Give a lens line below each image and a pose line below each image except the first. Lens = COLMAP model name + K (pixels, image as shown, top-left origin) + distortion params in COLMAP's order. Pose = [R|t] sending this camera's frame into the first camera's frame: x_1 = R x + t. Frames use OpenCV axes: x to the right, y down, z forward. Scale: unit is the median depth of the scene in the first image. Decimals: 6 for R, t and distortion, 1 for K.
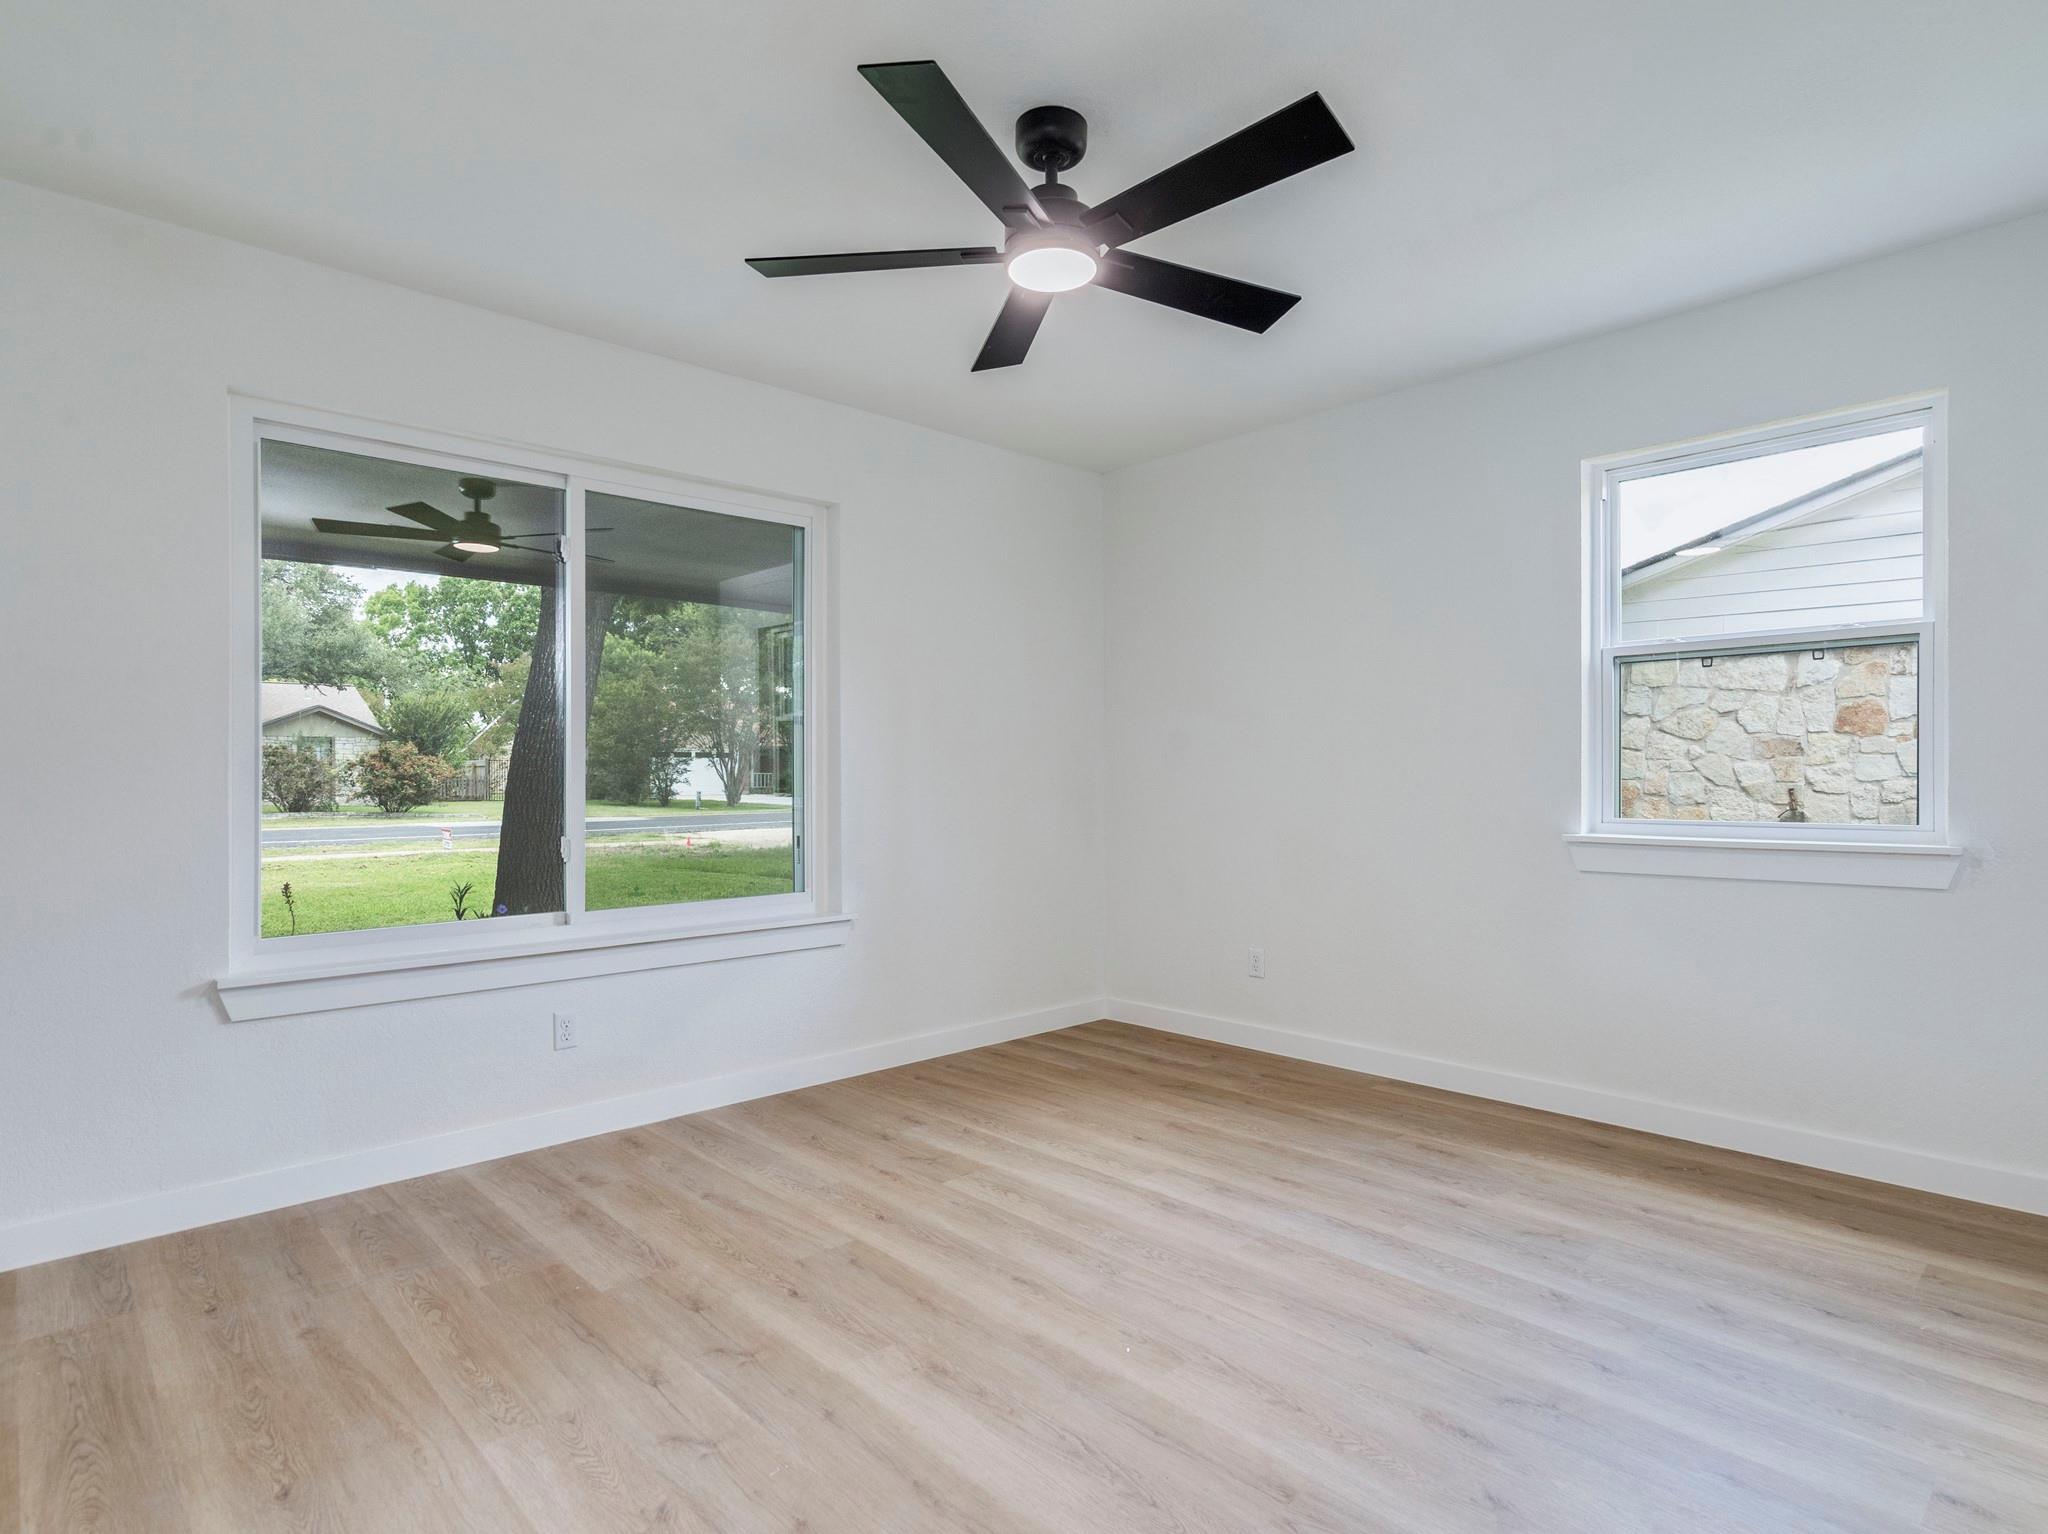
lens RADIAL K [[1089.5, 0, 1033.9], [0, 1089.5, 781.0], [0, 0, 1]] dist [-0.000909, -0.000384]
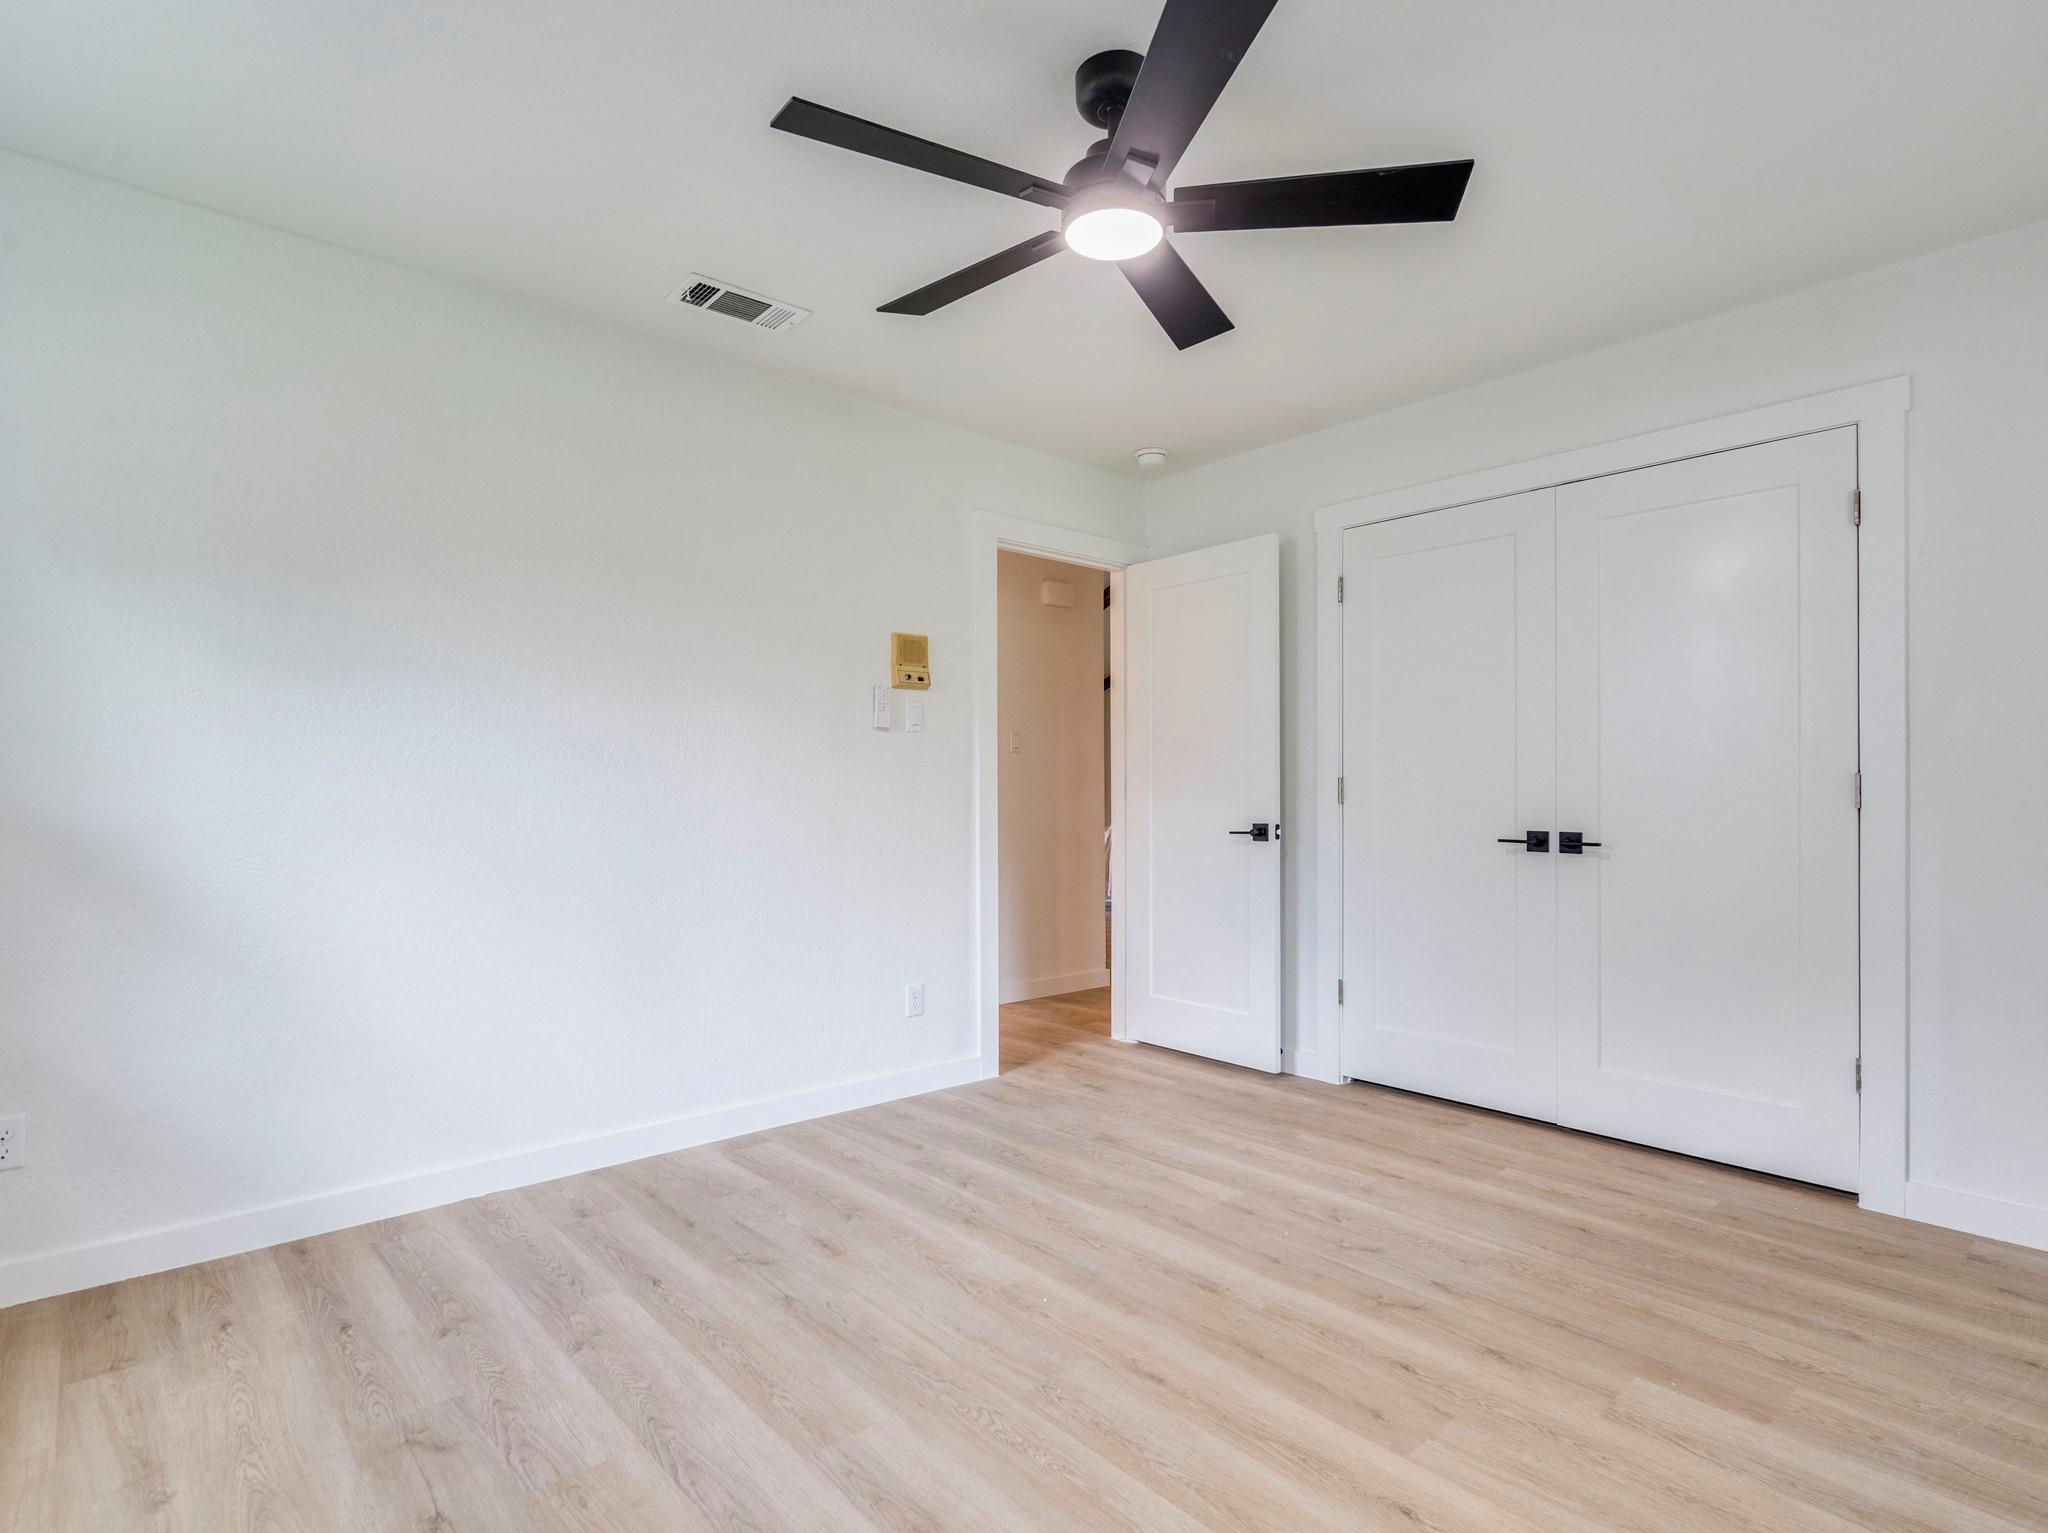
lens RADIAL K [[1046.9, 0, 1026.3], [0, 1046.9, 778.1], [0, 0, 1]] dist [0.000554, 0.000973]
pose [[-0.999314, 0.008411, 0.036078, 0.060403], [0.008121, 0.999933, -0.008194, -0.008741], [-0.036145, -0.007896, -0.999315, 2.004848]]
